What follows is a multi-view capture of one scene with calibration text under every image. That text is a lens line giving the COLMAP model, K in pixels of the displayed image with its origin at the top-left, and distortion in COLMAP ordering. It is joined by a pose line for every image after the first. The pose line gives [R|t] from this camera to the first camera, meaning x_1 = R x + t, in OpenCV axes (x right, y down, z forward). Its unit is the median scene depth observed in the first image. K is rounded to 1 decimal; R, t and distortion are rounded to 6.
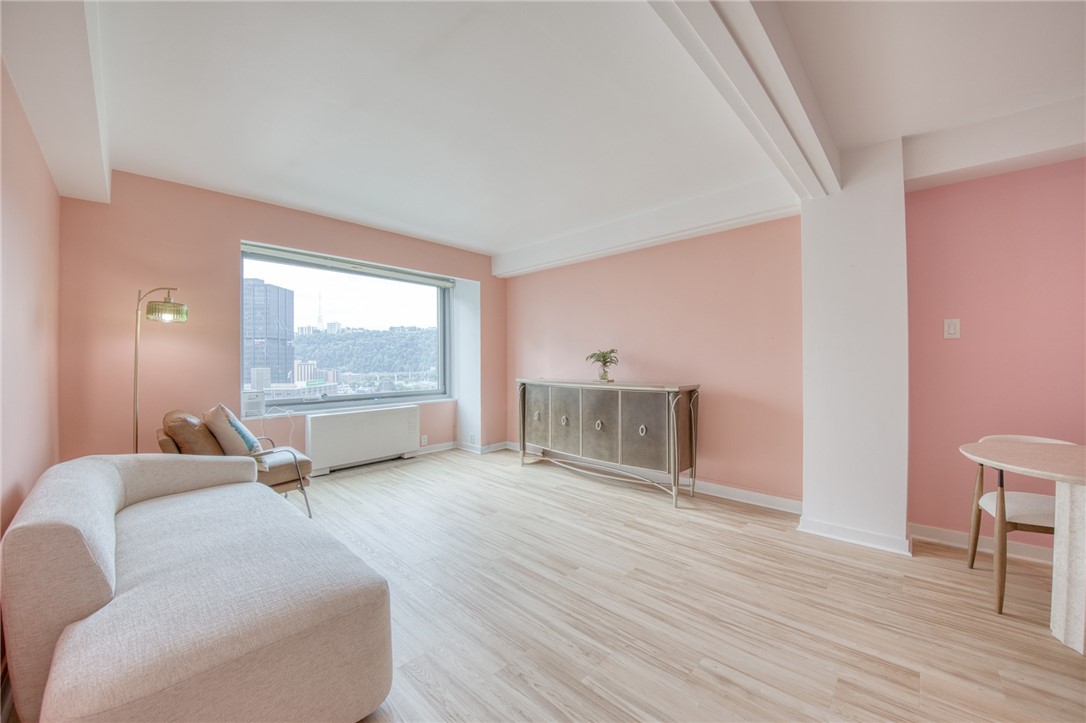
lens RADIAL K [[390.4, 0, 539.4], [0, 390.4, 358.7], [0, 0, 1]] dist [-0.031146, -0.002299]
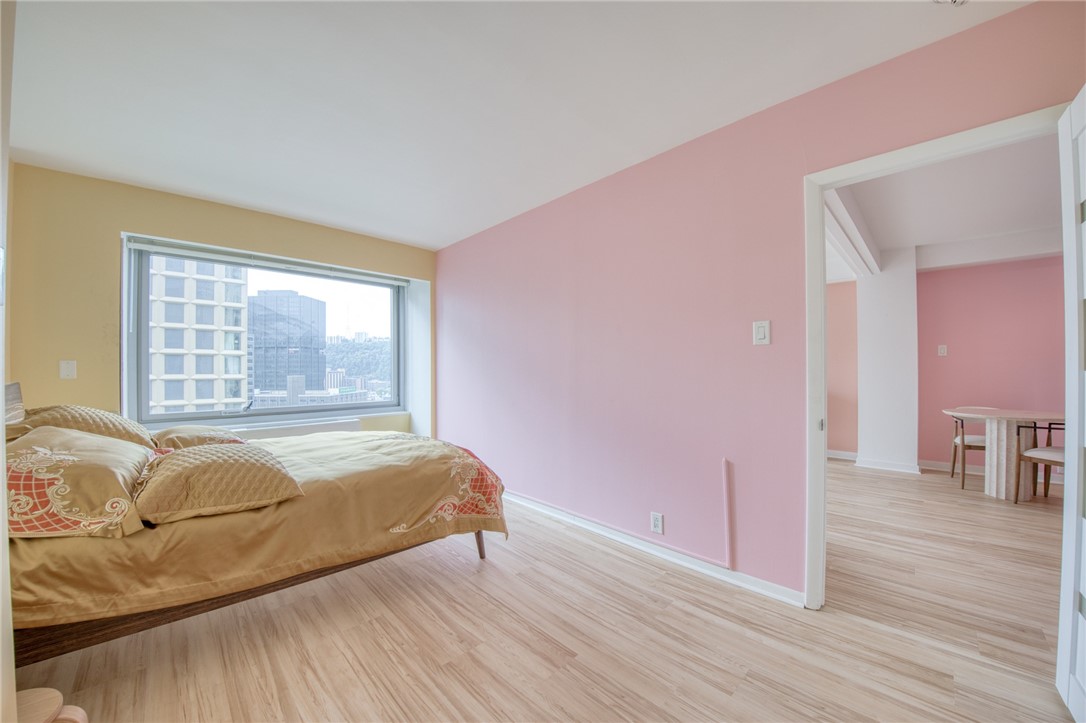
lens RADIAL K [[390.4, 0, 547.5], [0, 390.4, 365.7], [0, 0, 1]] dist [-0.031146, -0.002299]
pose [[0.999312, -0.003054, -0.036949, -0.552476], [0.003024, 0.999995, -0.000855, -0.006795], [0.036952, 0.000743, 0.999317, -0.659934]]
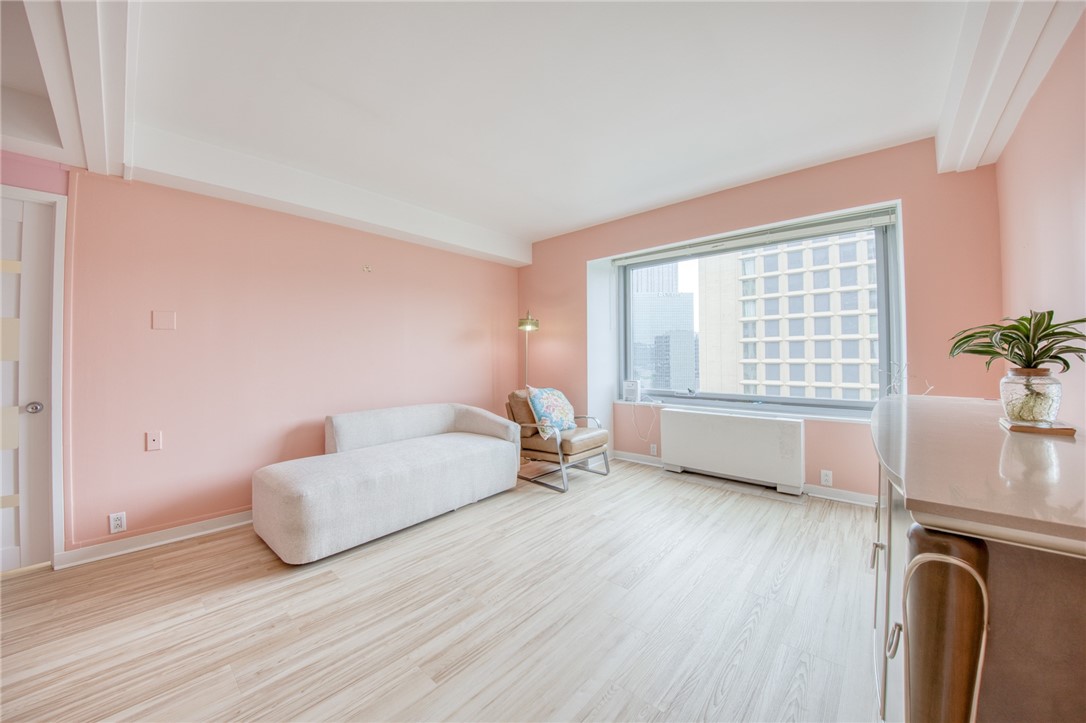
lens RADIAL K [[390.4, 0, 546.8], [0, 390.4, 350.5], [0, 0, 1]] dist [-0.031146, -0.002299]
pose [[0.024795, -0.011283, -0.999629, 0.518802], [0.008673, 0.999901, -0.011071, 0.004239], [0.999655, -0.008395, 0.024890, 0.829812]]
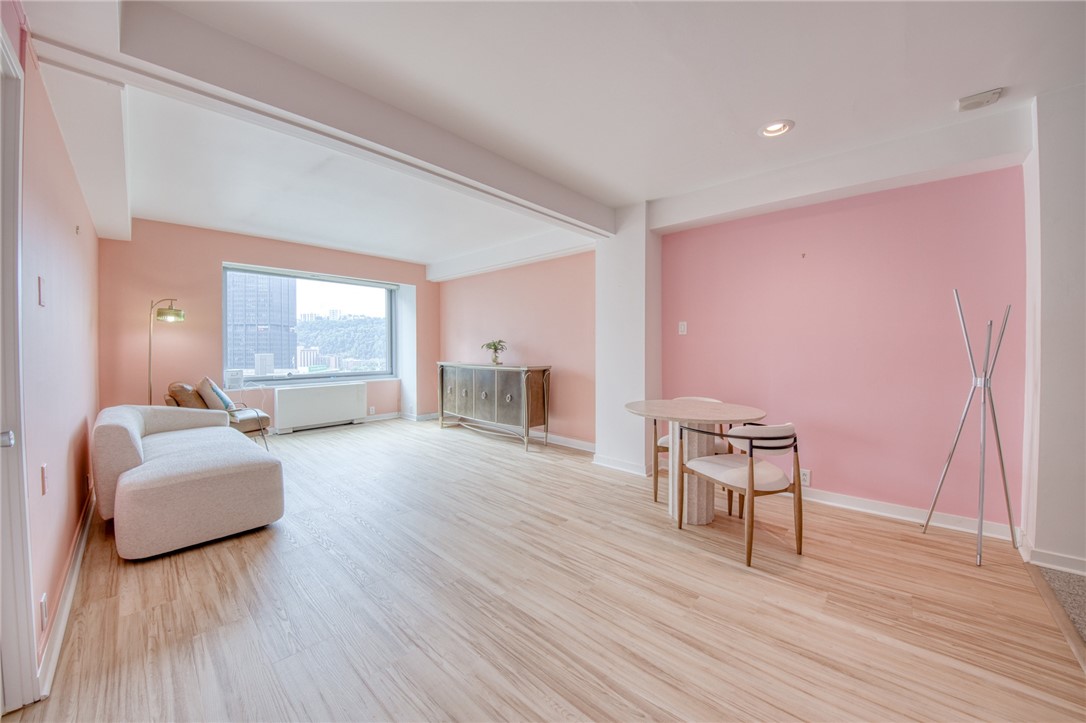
lens RADIAL K [[390.4, 0, 546.8], [0, 390.4, 346.4], [0, 0, 1]] dist [-0.031146, -0.002299]
pose [[0.999955, 0.002723, 0.009080, 0.396895], [-0.002746, 0.999993, 0.002499, -0.005645], [-0.009073, -0.002524, 0.999956, -0.411070]]
